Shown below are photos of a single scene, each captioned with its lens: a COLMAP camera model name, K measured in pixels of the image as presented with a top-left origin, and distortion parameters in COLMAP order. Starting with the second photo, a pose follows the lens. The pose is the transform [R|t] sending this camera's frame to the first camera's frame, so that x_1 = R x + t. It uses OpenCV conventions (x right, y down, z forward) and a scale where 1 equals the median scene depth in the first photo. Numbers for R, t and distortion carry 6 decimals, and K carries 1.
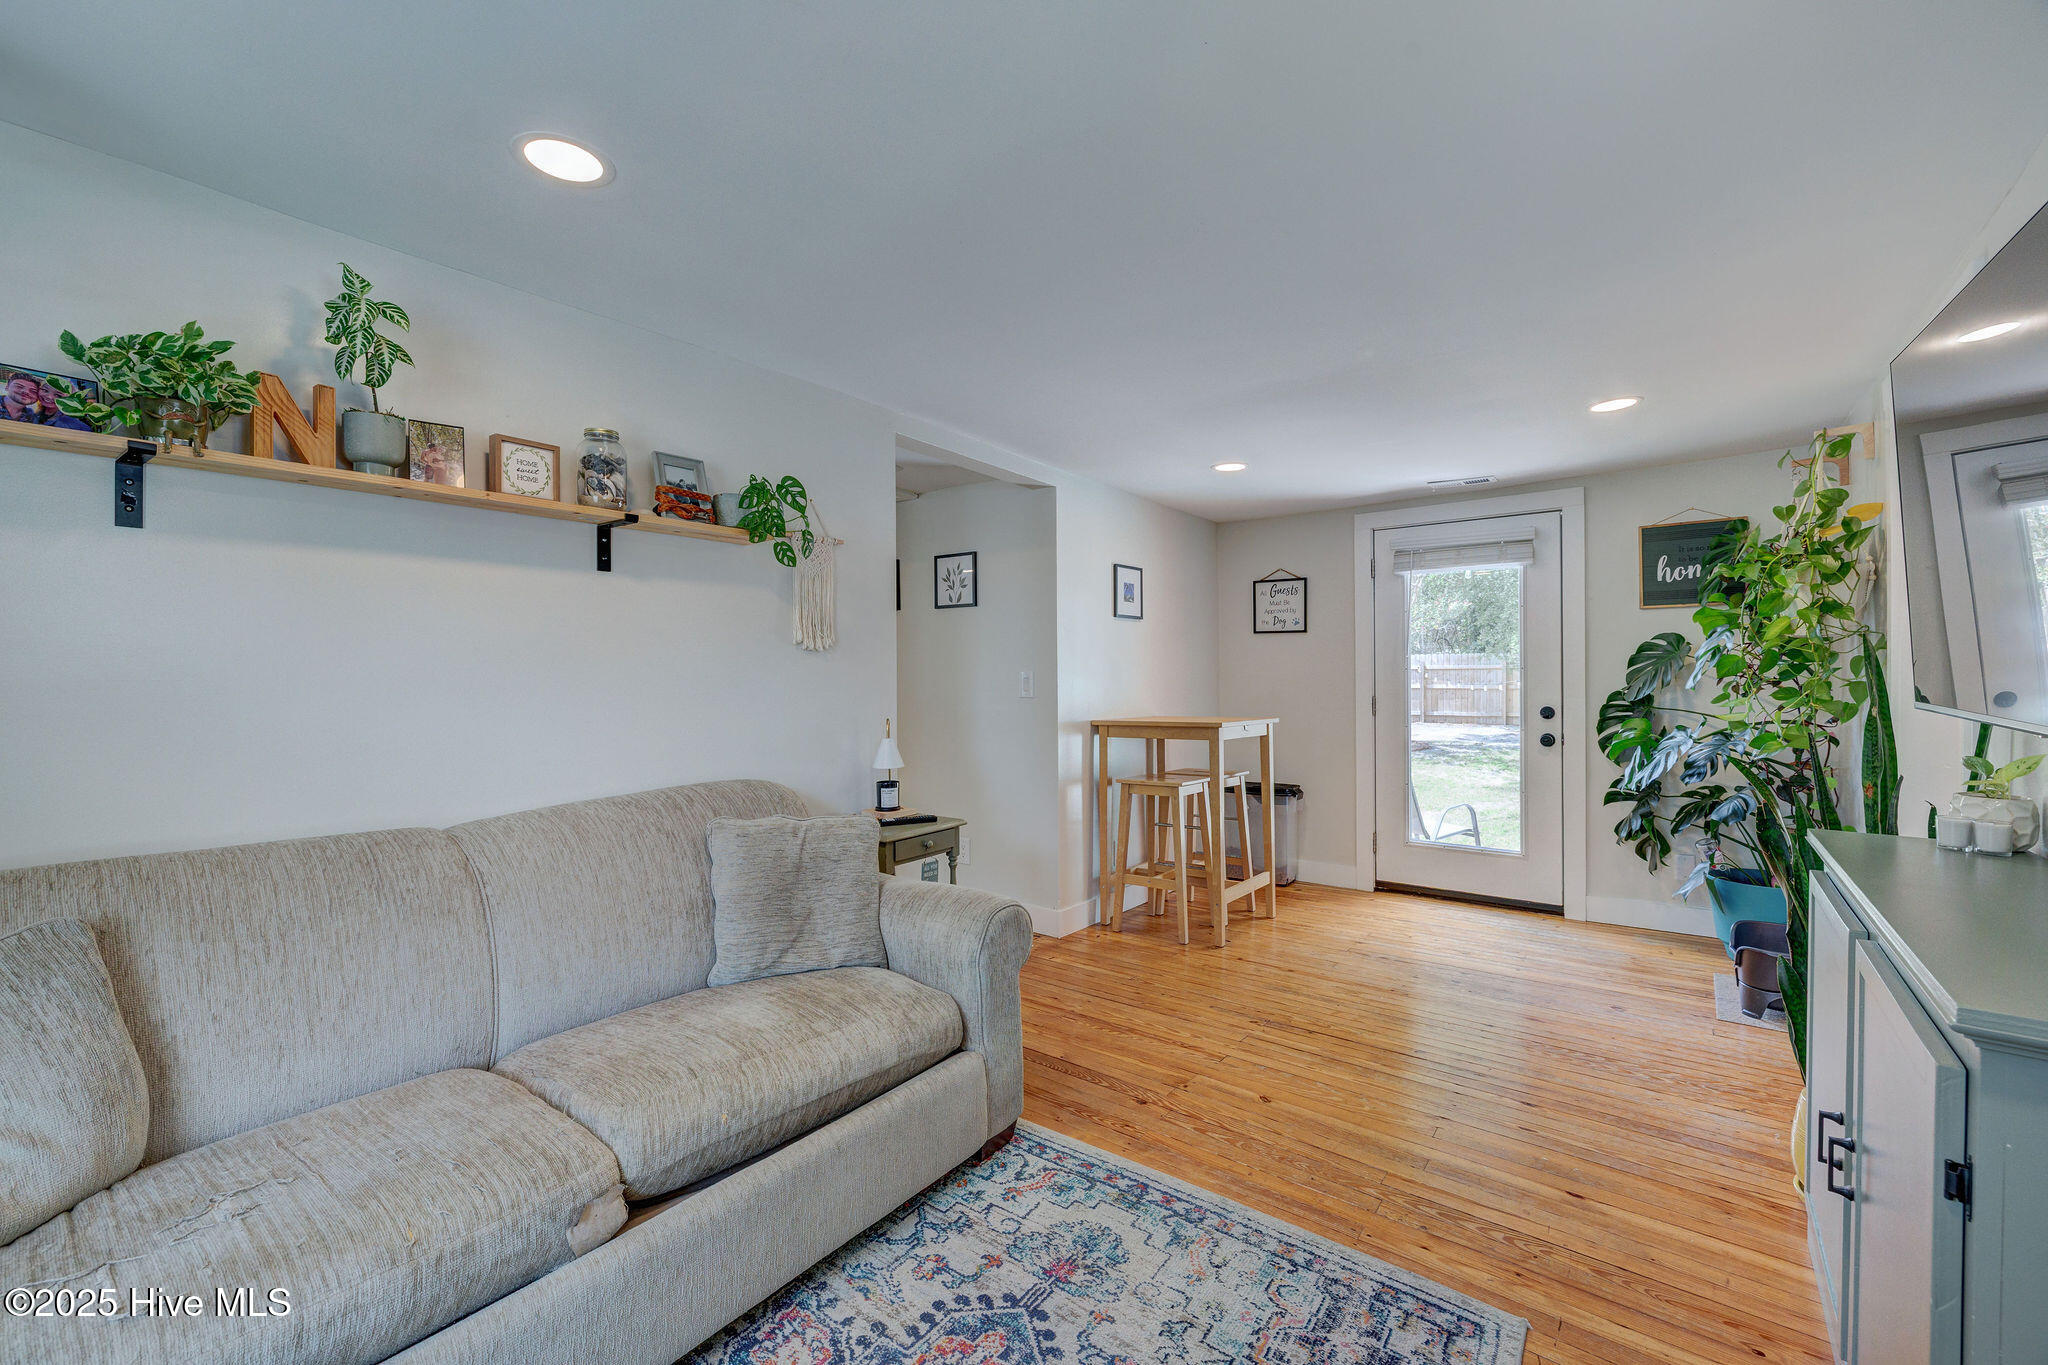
lens RADIAL K [[873.2, 0, 1002.2], [0, 873.2, 675.0], [0, 0, 1]] dist [0.002393, -0.000589]
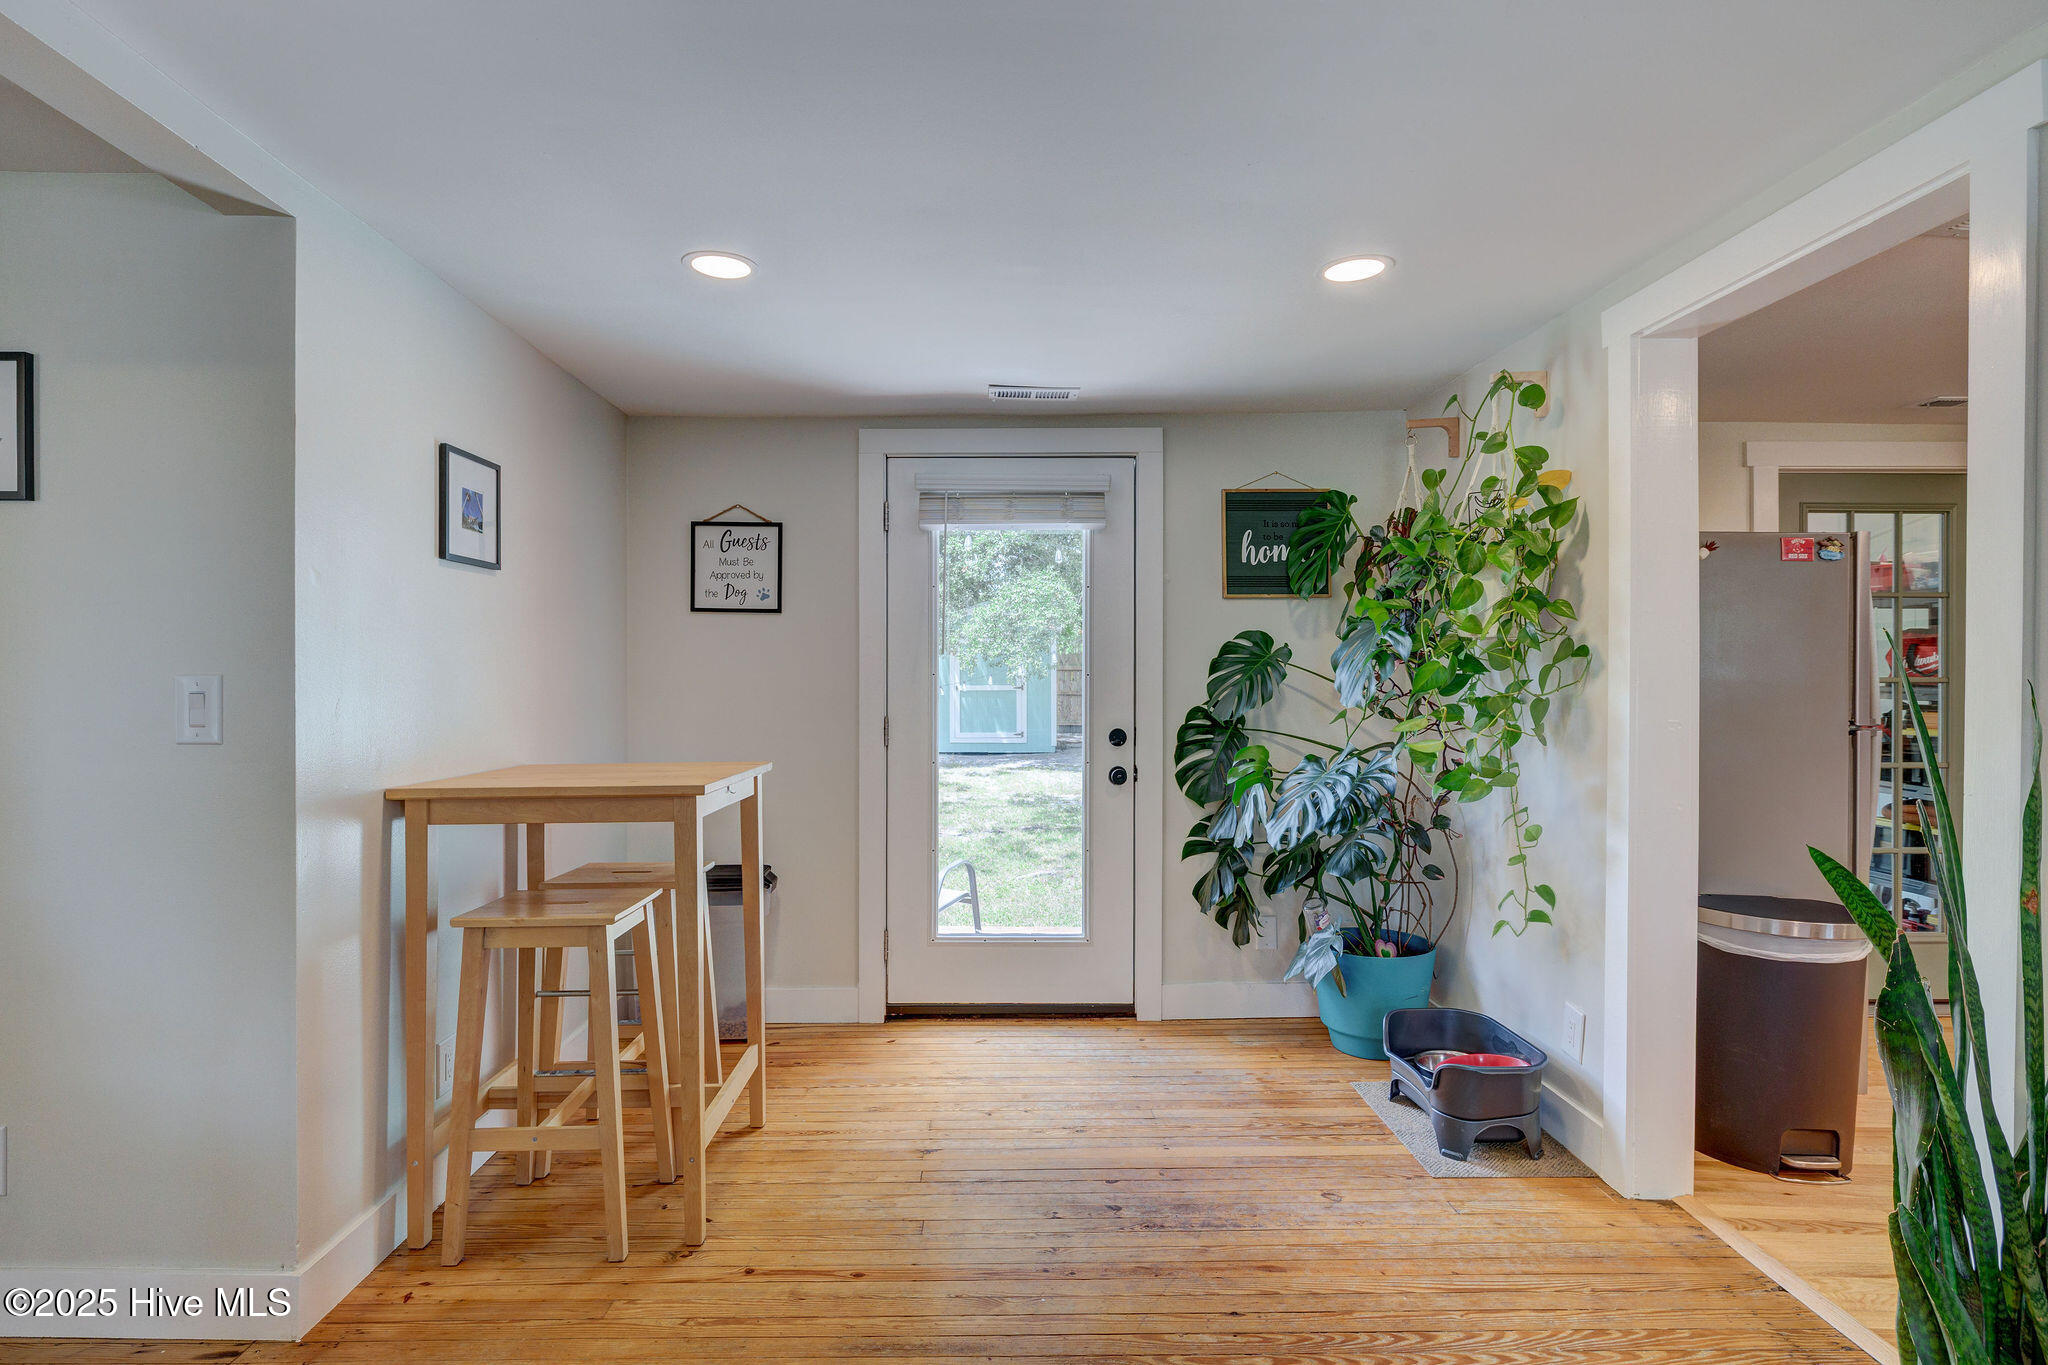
lens RADIAL K [[1044.1, 0, 1015.7], [0, 1044.1, 672.7], [0, 0, 1]] dist [-0.014169, 0.000532]
pose [[0.773102, 0.006784, 0.634246, 0.019443], [-0.005208, 0.999977, -0.004347, -0.006872], [-0.634261, 0.000057, 0.773119, 0.485091]]
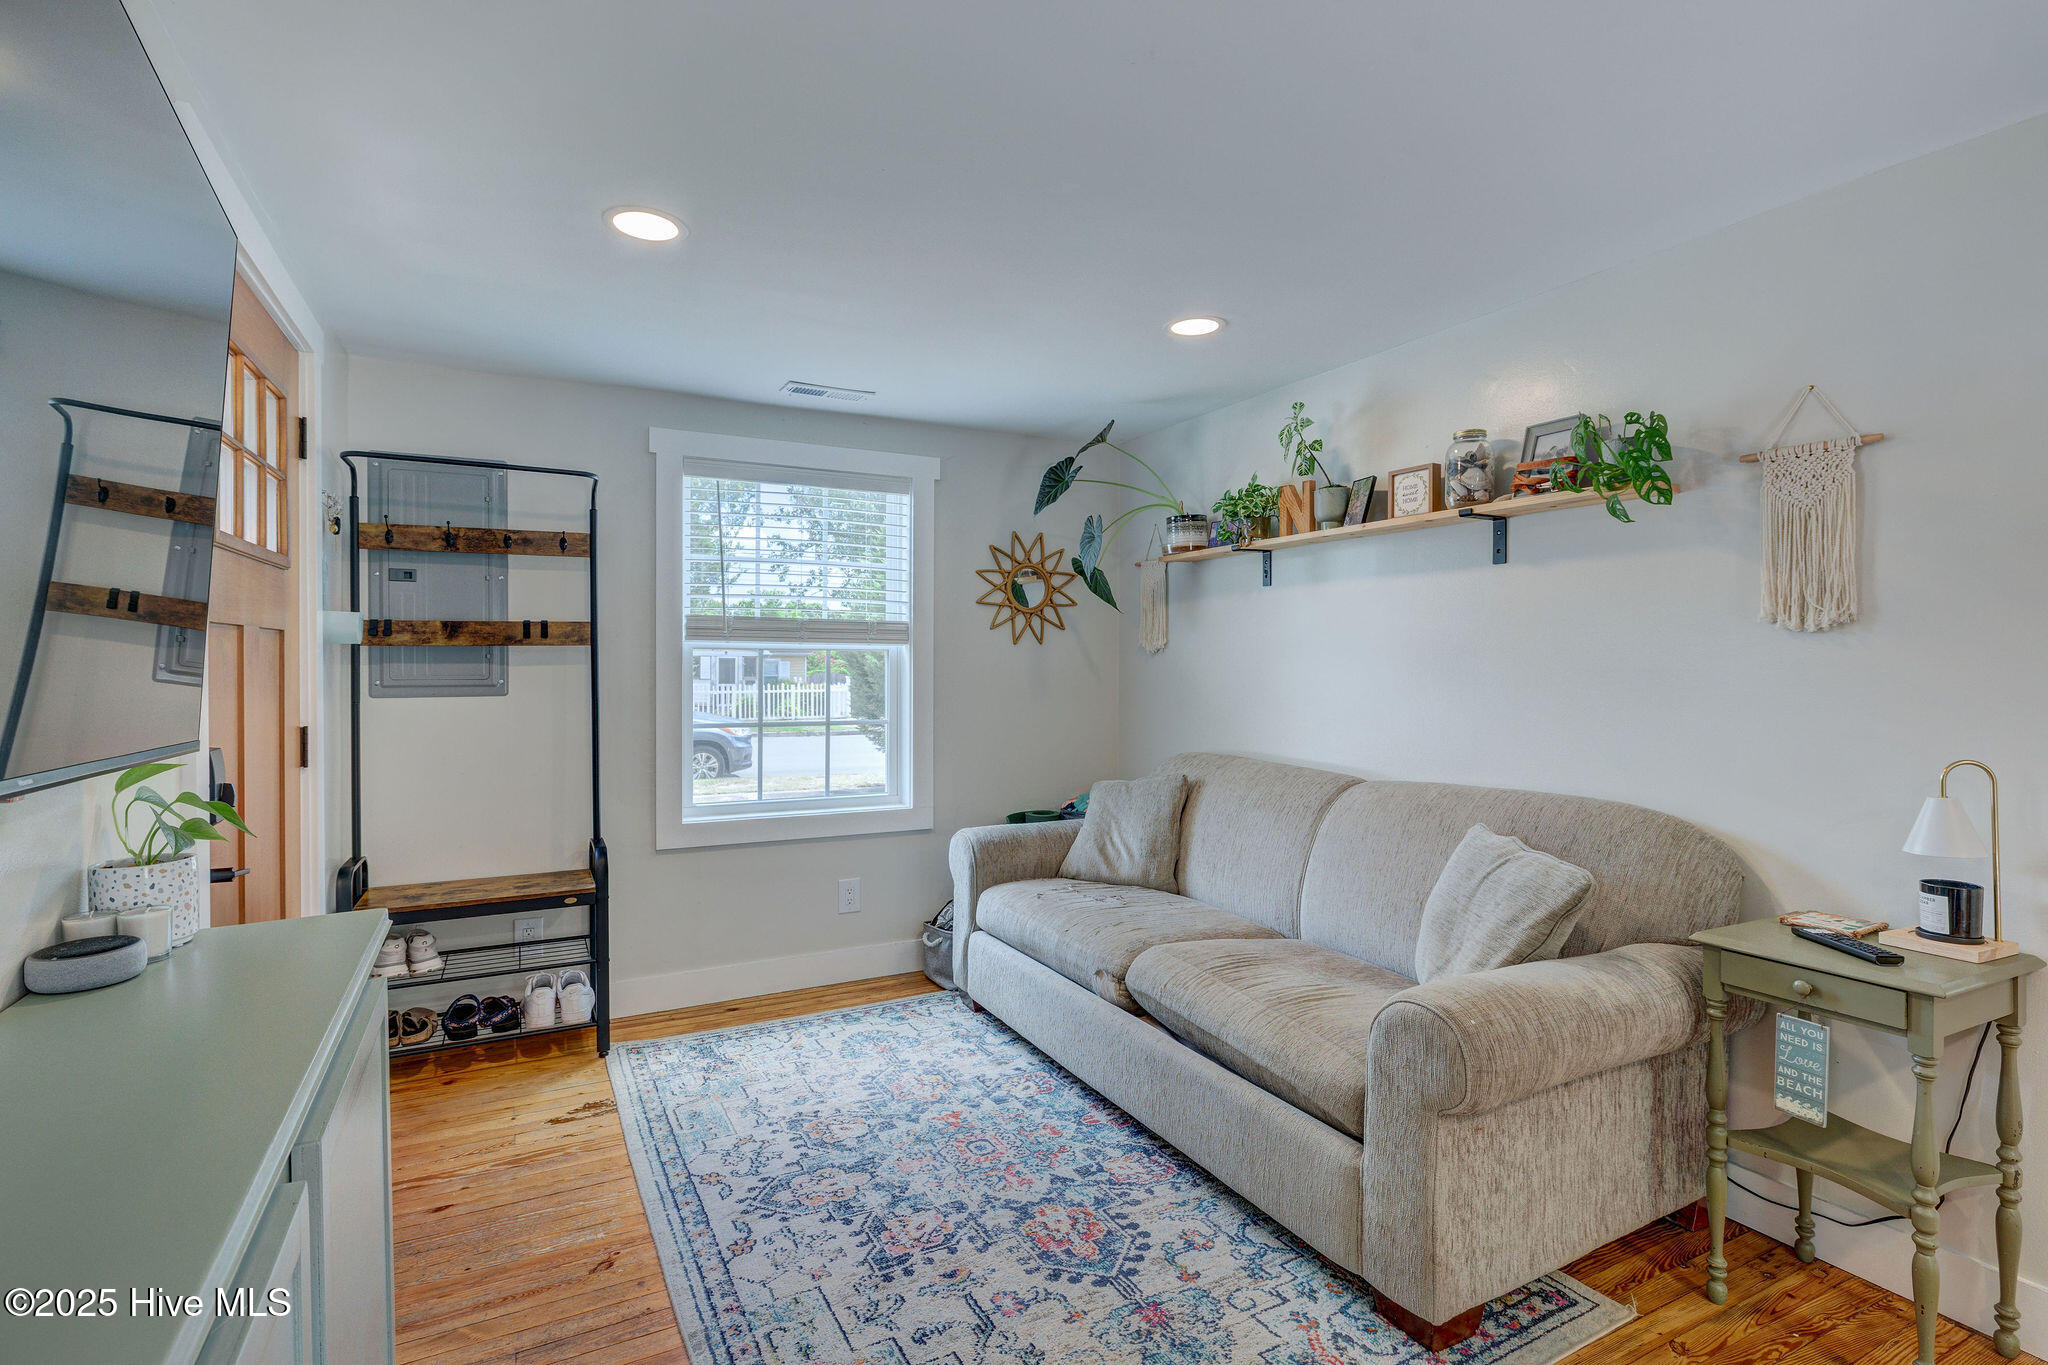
lens RADIAL K [[970.9, 0, 1032.7], [0, 970.9, 675.7], [0, 0, 1]] dist [-0.006526, 0.000548]
pose [[-0.409336, 0.016703, -0.912231, 0.517751], [-0.001640, 0.999817, 0.019042, -0.006722], [0.912382, 0.009291, -0.409233, 0.643933]]
